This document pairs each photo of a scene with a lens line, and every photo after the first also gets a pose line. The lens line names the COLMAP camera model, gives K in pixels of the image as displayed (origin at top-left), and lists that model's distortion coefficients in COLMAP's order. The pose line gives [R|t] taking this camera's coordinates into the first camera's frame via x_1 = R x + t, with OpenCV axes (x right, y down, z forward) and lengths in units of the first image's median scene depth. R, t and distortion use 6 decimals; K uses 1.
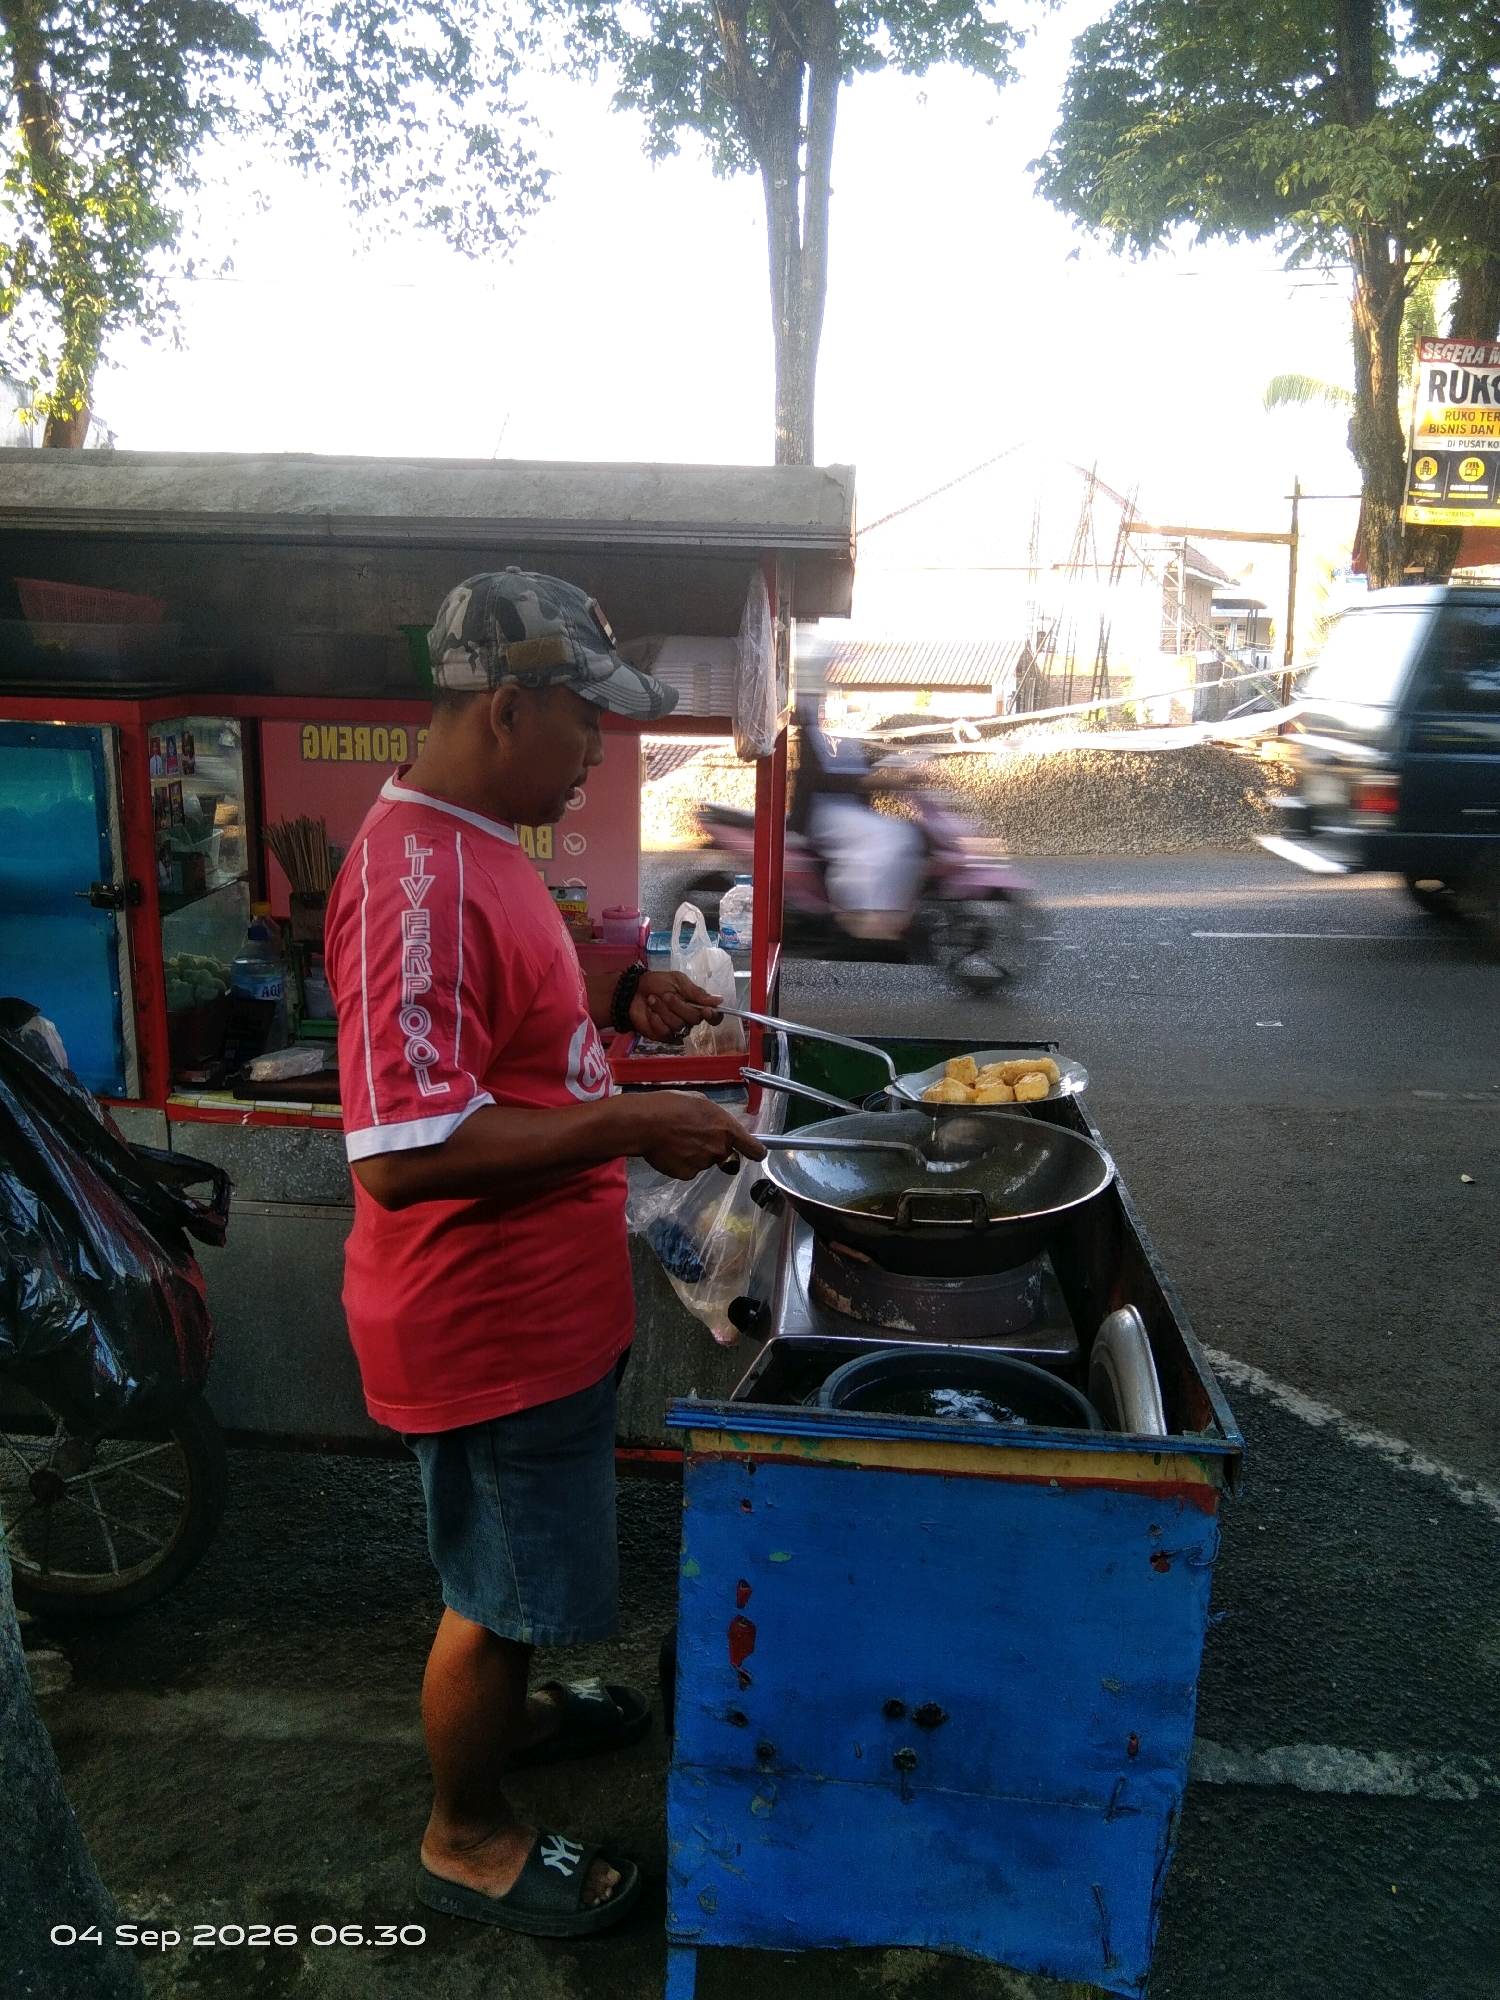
lens RADIAL K [[1552.2, 0, 750.0], [0, 1552.2, 1000.0], [0, 0, 1]] dist [-0.018183, -0.005962]
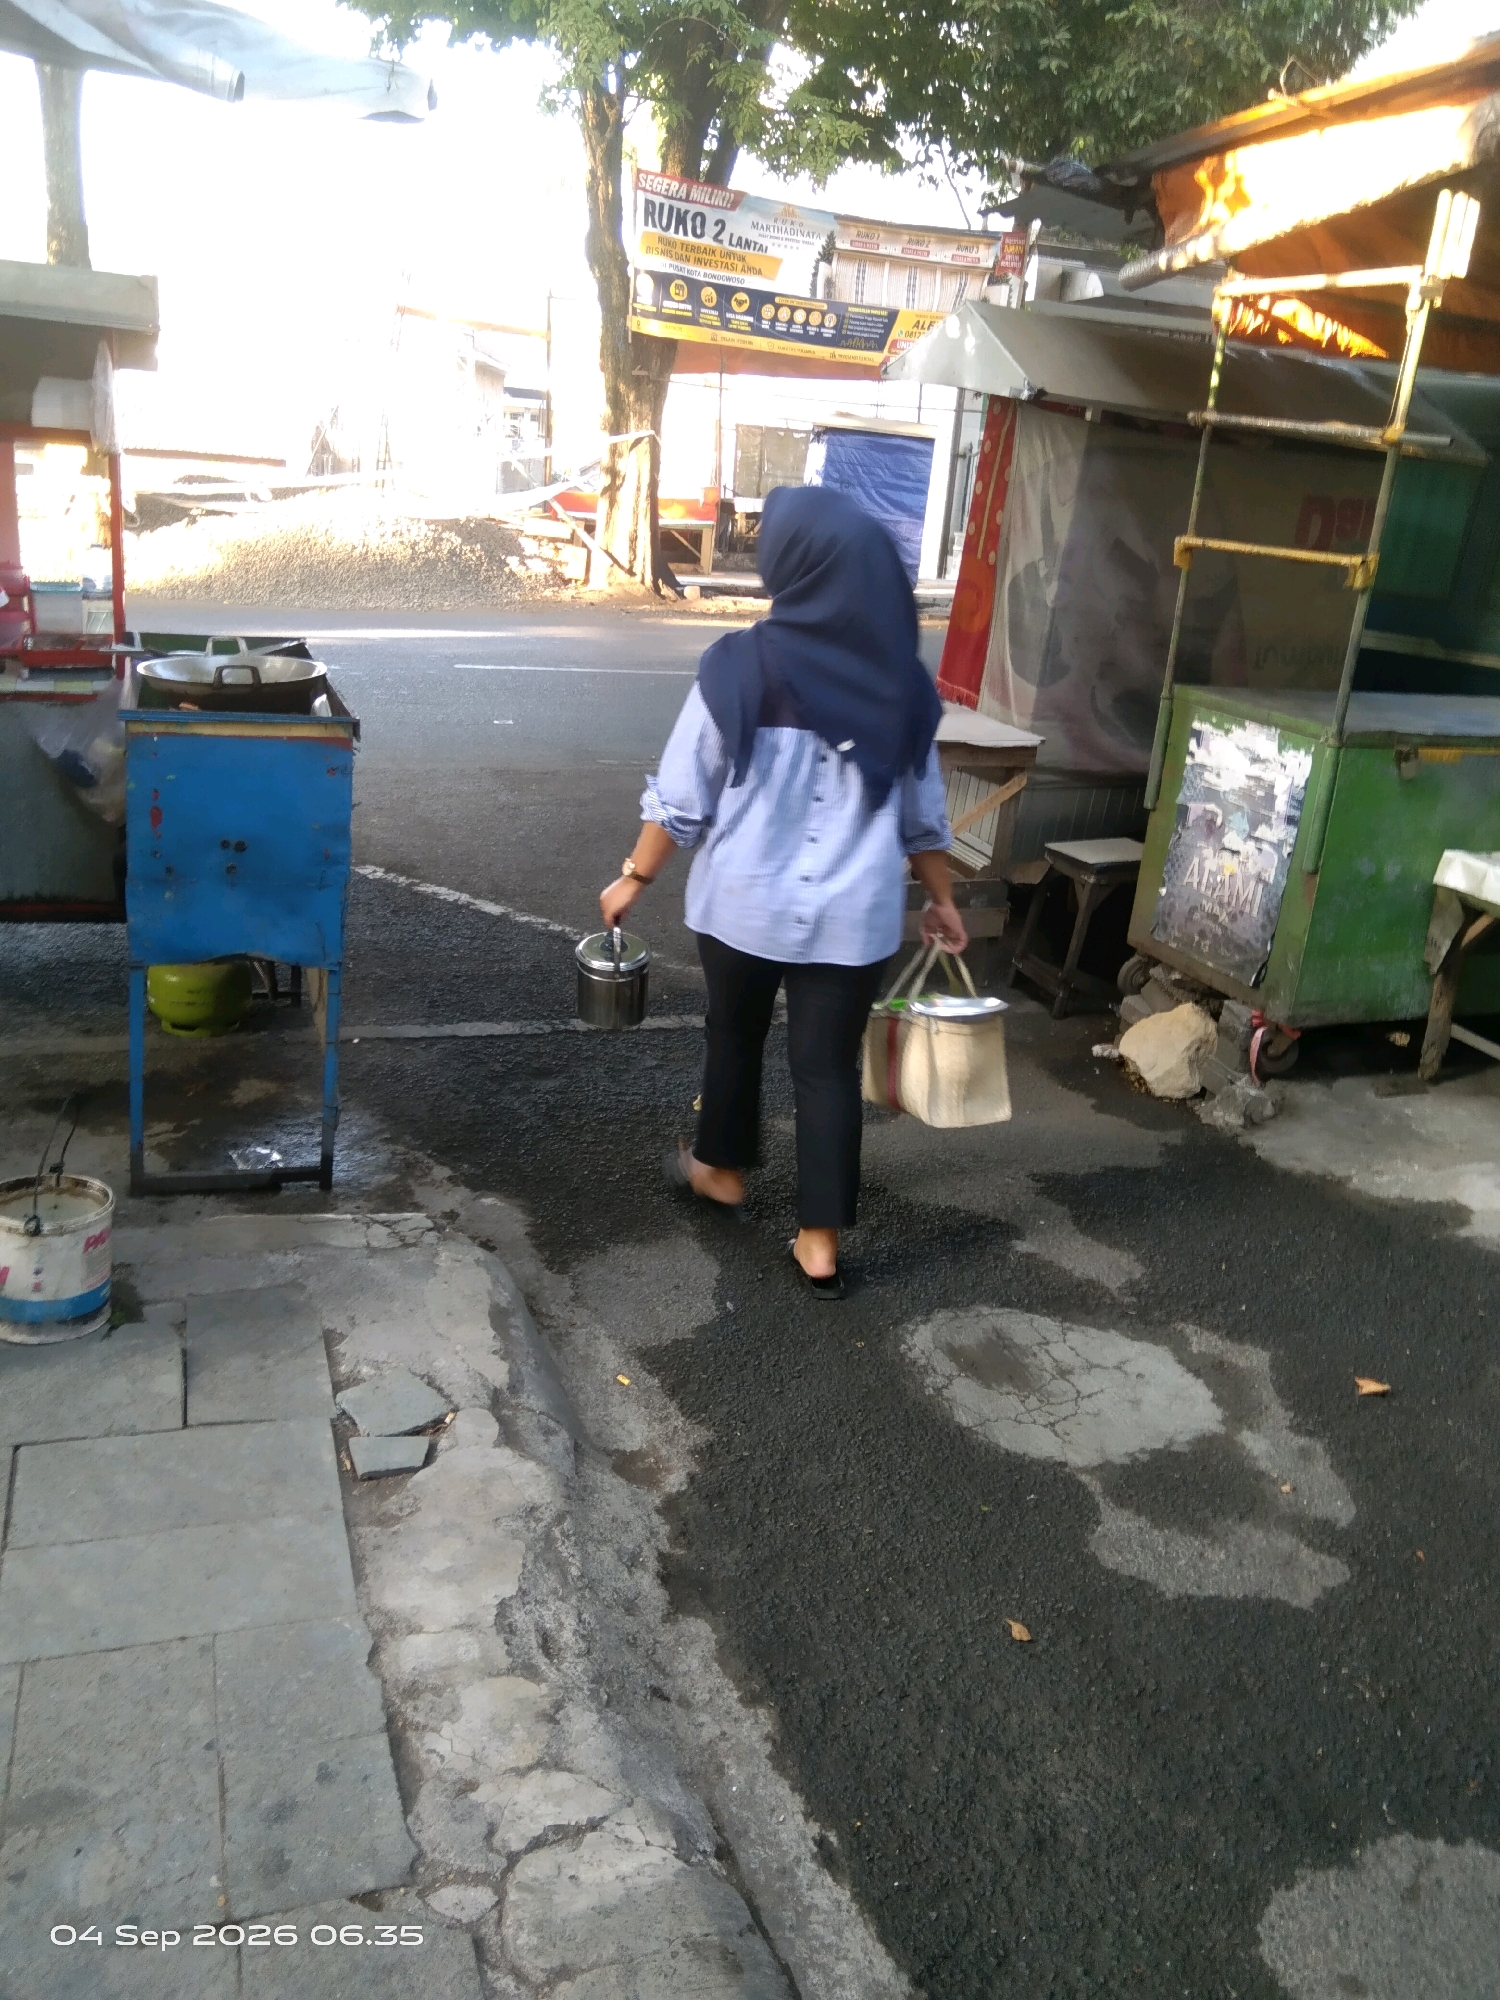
lens RADIAL K [[1552.2, 0, 750.0], [0, 1552.2, 1000.0], [0, 0, 1]] dist [-0.018183, -0.005962]
pose [[0.909089, -0.078255, 0.409185, -0.036539], [0.024919, 0.990655, 0.134097, 0.085643], [-0.415855, -0.111710, 0.902544, -0.333415]]
